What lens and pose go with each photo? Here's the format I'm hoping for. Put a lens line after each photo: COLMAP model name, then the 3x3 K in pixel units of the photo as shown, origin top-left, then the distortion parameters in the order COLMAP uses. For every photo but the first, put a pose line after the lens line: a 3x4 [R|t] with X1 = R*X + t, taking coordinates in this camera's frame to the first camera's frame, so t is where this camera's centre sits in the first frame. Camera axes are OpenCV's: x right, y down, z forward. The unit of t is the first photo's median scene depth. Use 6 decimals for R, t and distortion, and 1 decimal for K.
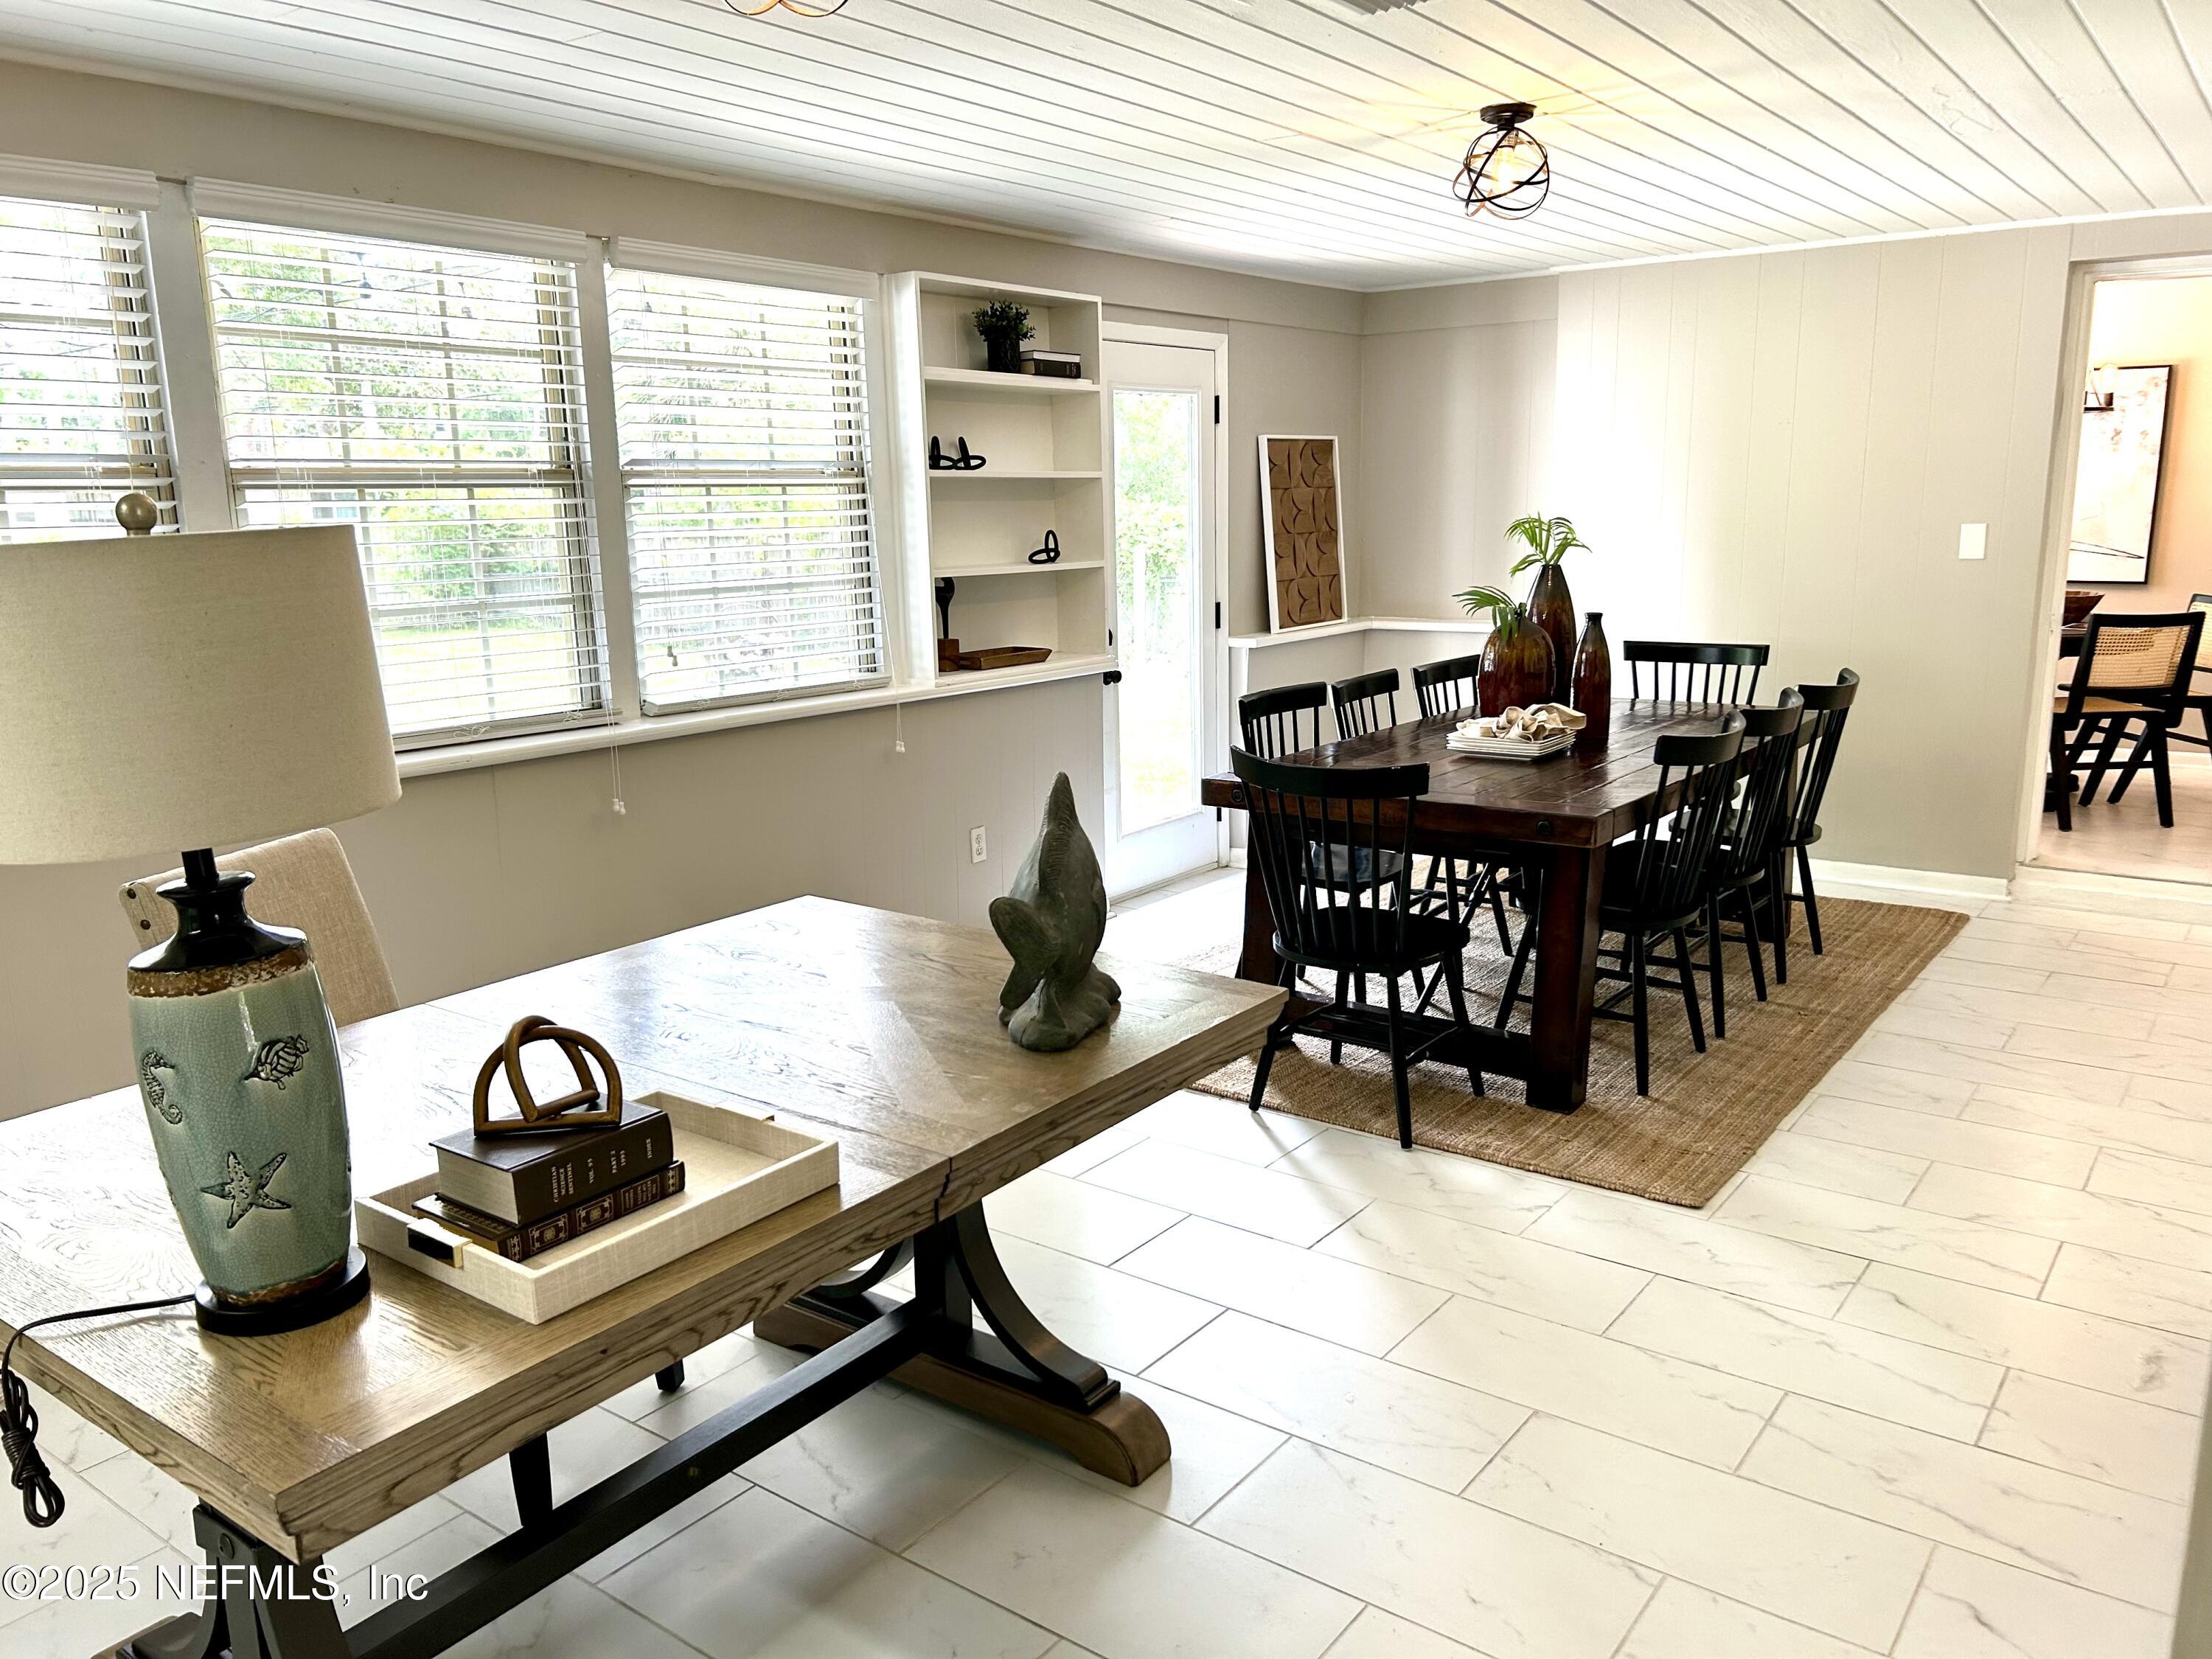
lens RADIAL K [[1680.4, 0, 1104.9], [0, 1680.4, 839.1], [0, 0, 1]] dist [0.034274, -0.006625]
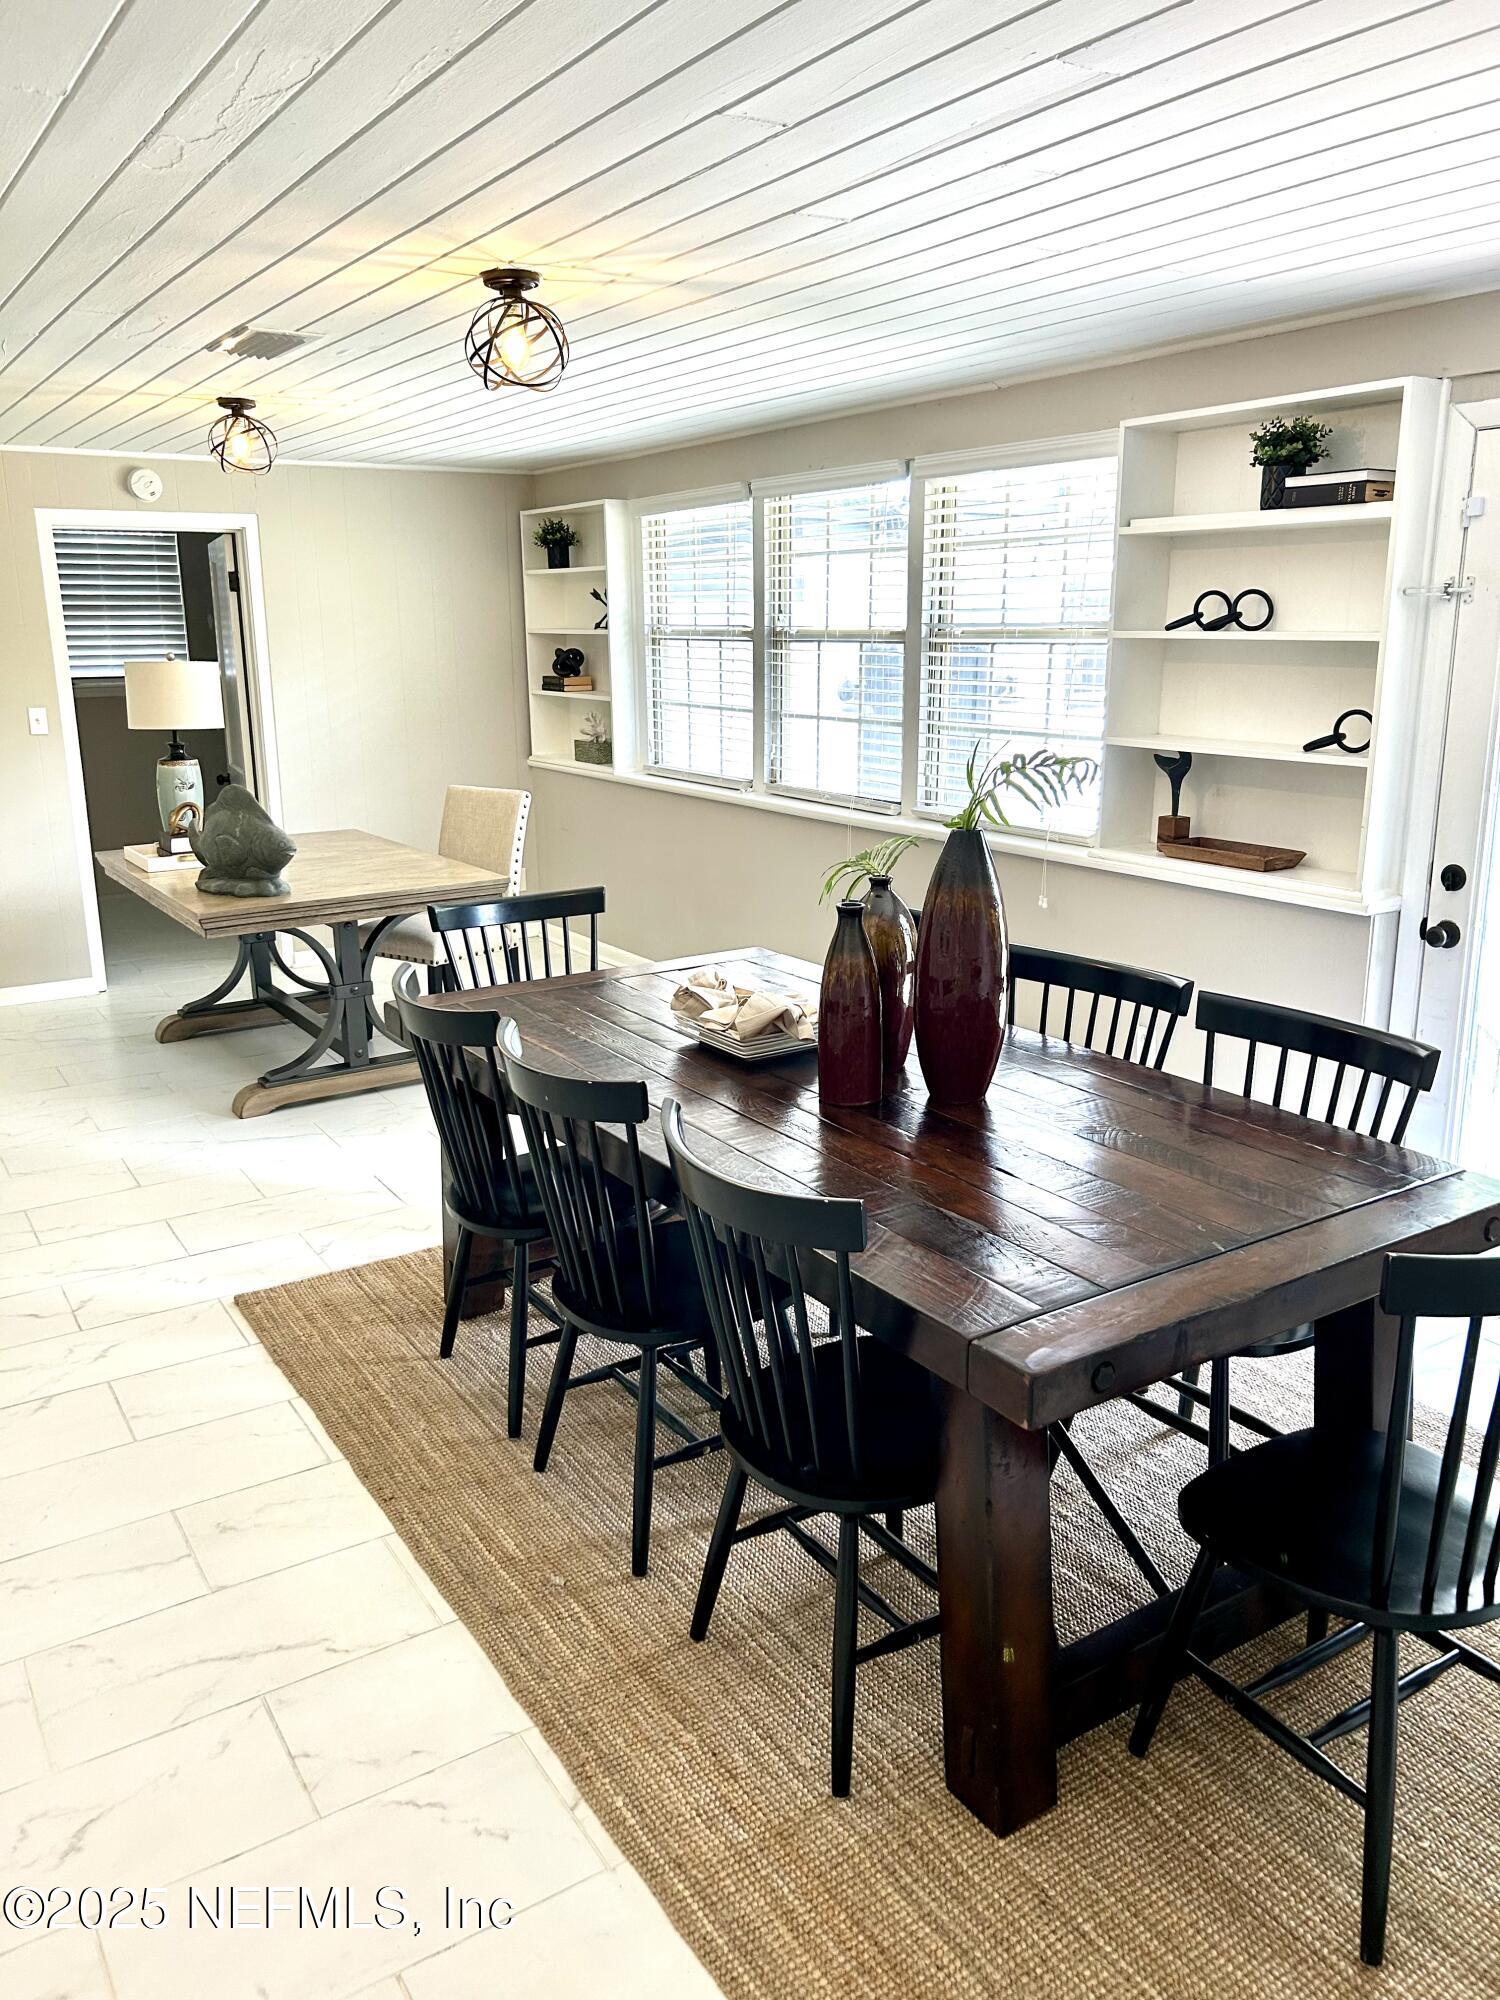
lens RADIAL K [[1519.3, 0, 750.0], [0, 1519.3, 1000.0], [0, 0, 1]] dist [0.034274, -0.006625]
pose [[-0.356797, 0.261057, -0.896965, 0.765986], [-0.167409, 0.926749, 0.336318, -0.270480], [0.919059, 0.270157, -0.286958, 1.072719]]
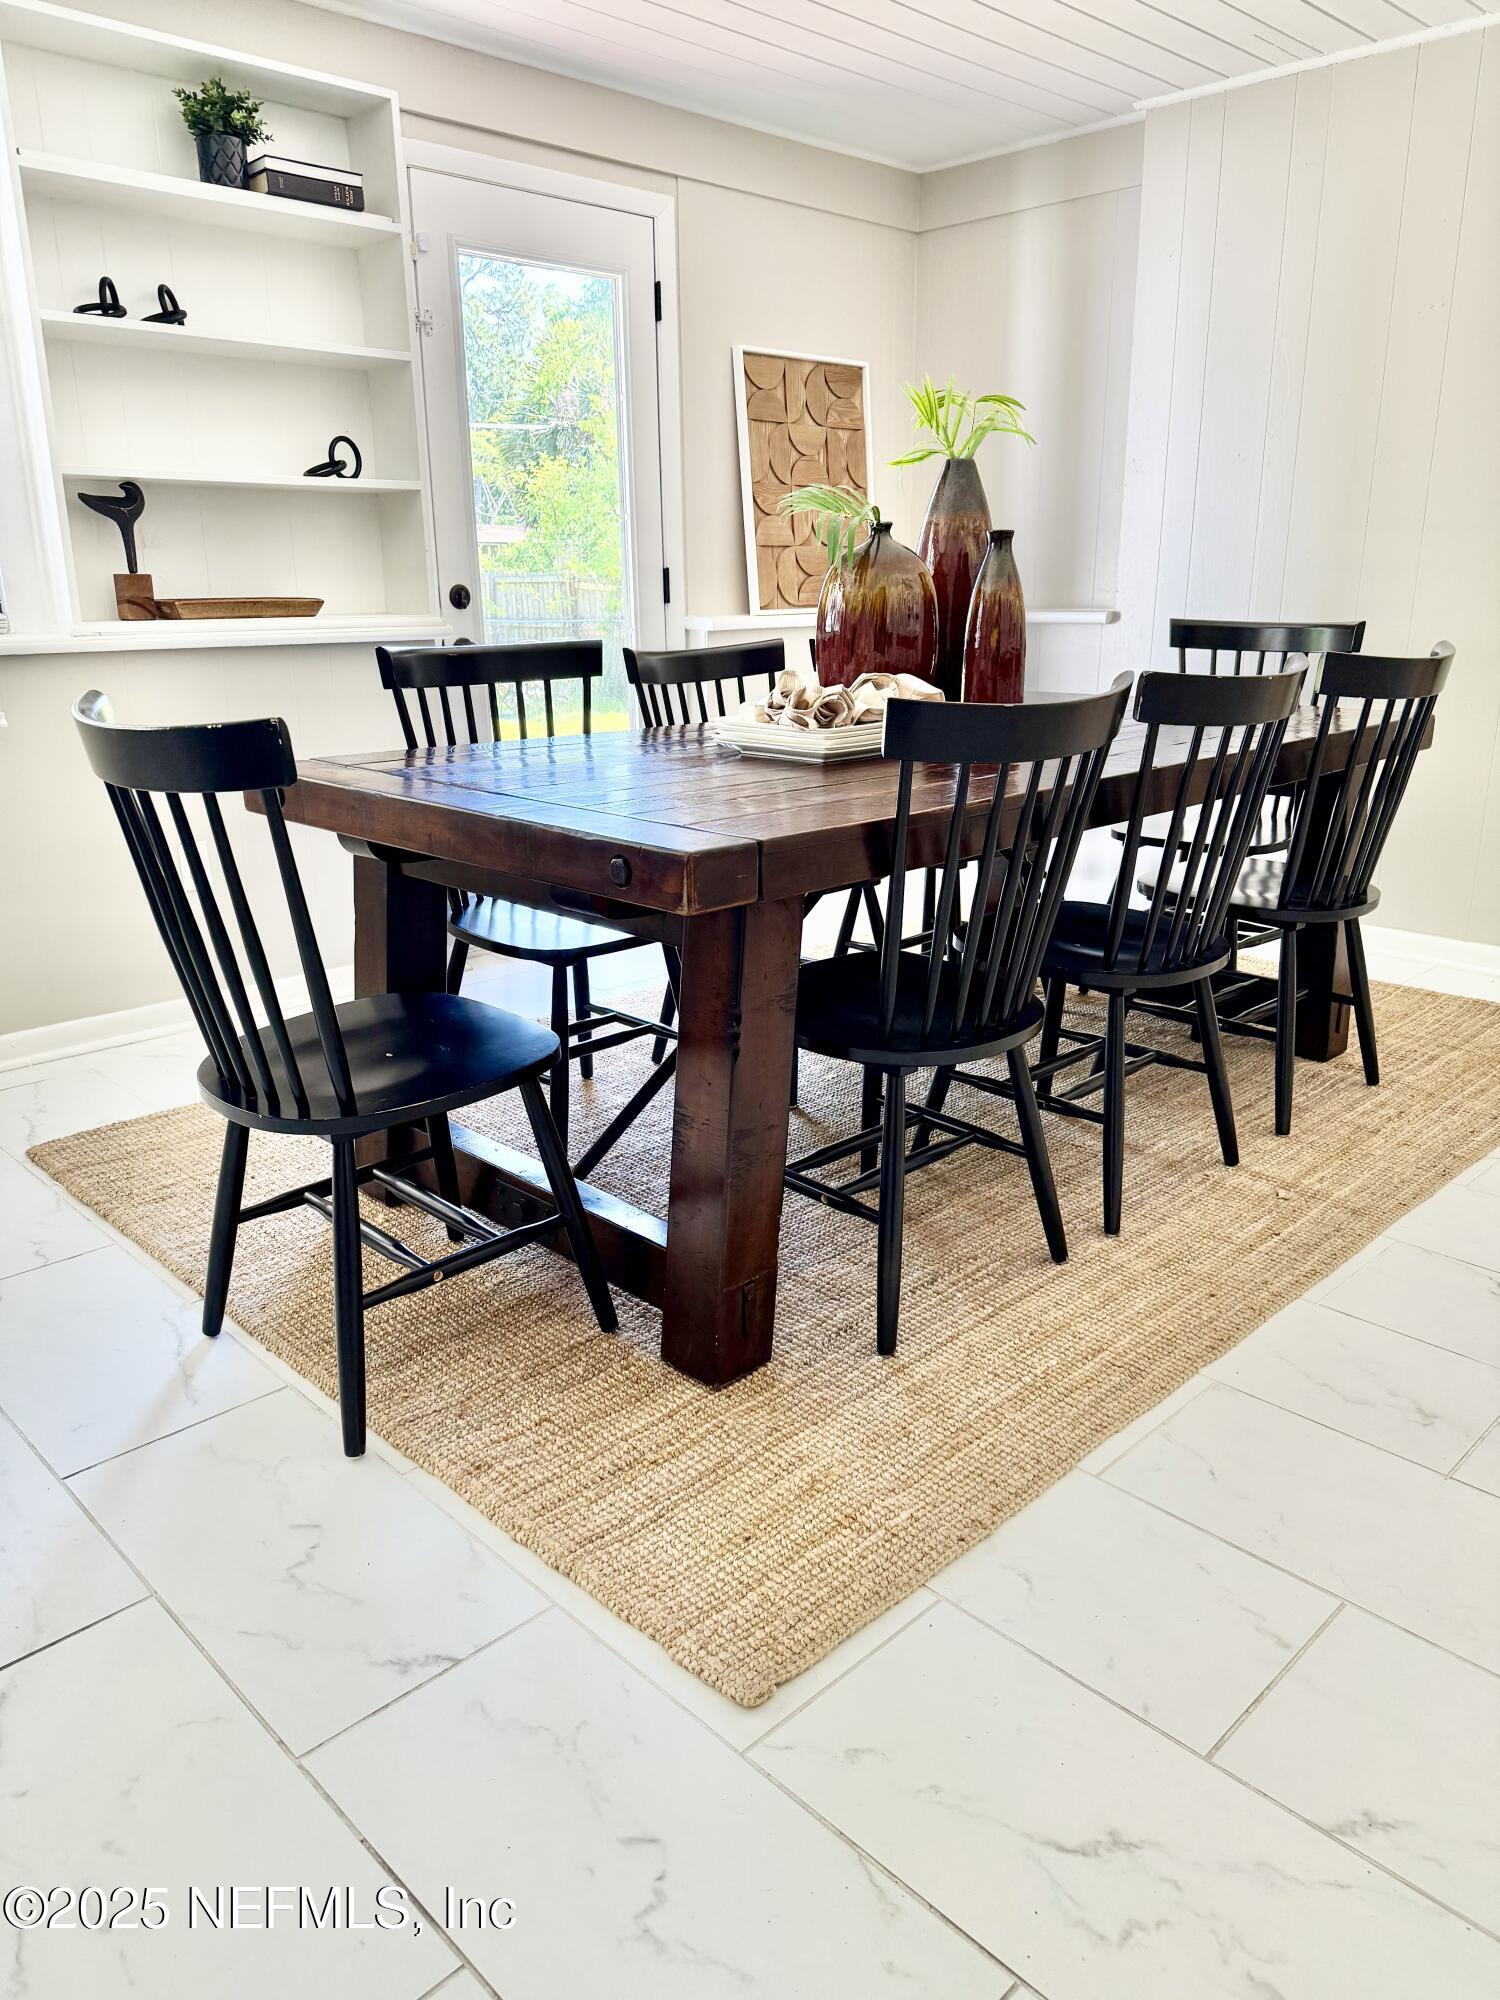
lens RADIAL K [[1433.6, 0, 783.1], [0, 1433.6, 959.4], [0, 0, 1]] dist [0.087786, -0.083252]
pose [[0.989734, 0.050980, -0.133520, 0.274020], [-0.042463, 0.996924, 0.065877, -0.007890], [0.136468, -0.059531, 0.988854, 0.422528]]
